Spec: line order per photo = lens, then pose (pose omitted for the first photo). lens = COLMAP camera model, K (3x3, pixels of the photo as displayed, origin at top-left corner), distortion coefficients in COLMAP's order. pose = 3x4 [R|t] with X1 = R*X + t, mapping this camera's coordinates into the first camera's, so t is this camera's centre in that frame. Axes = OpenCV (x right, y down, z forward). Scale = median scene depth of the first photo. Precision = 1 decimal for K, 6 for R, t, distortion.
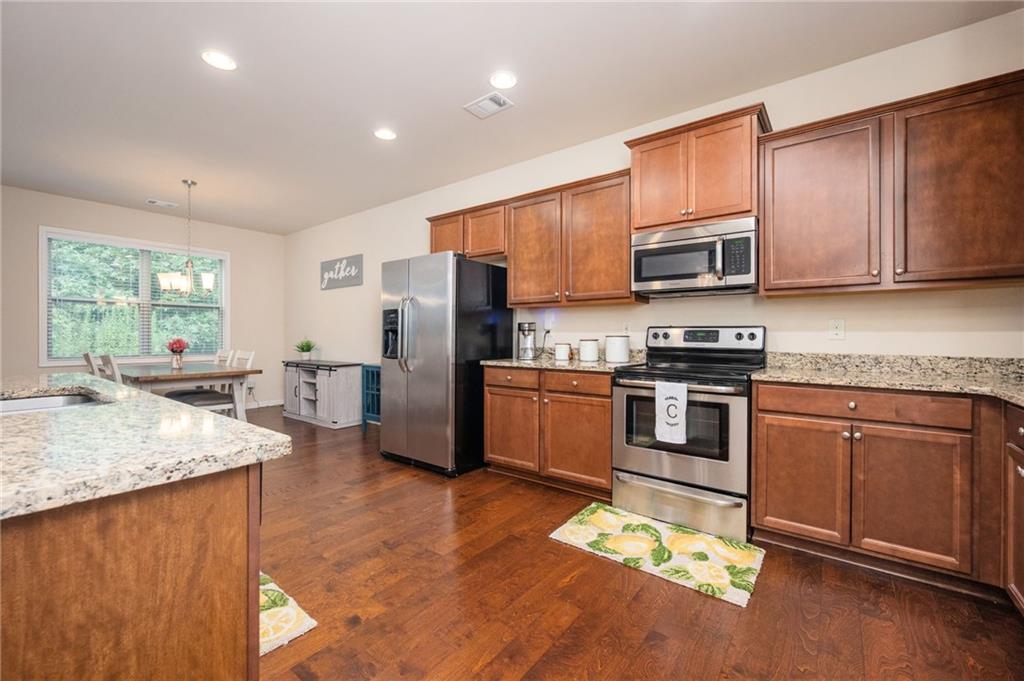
lens RADIAL K [[419.4, 0, 513.5], [0, 419.4, 338.7], [0, 0, 1]] dist [-0.000768, 0.000009]
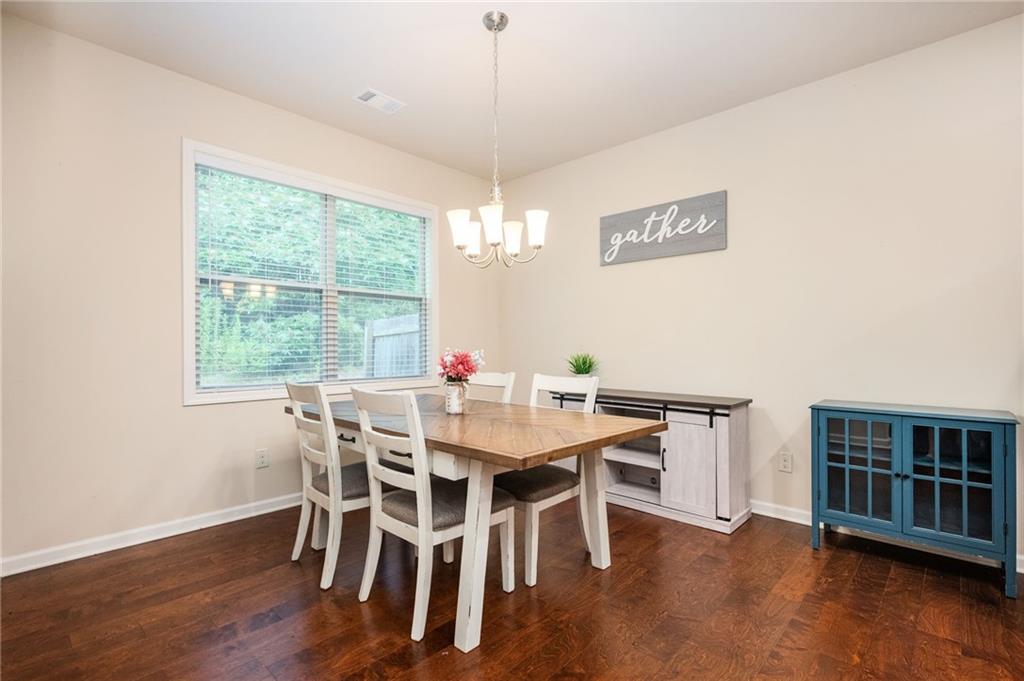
lens RADIAL K [[468.6, 0, 512.0], [0, 468.6, 340.5], [0, 0, 1]] dist [0.001191, 0.000168]
pose [[0.996336, -0.003386, -0.085453, -1.236139], [0.001974, 0.999860, -0.016602, -0.008066], [0.085497, 0.016372, 0.996204, 0.832299]]
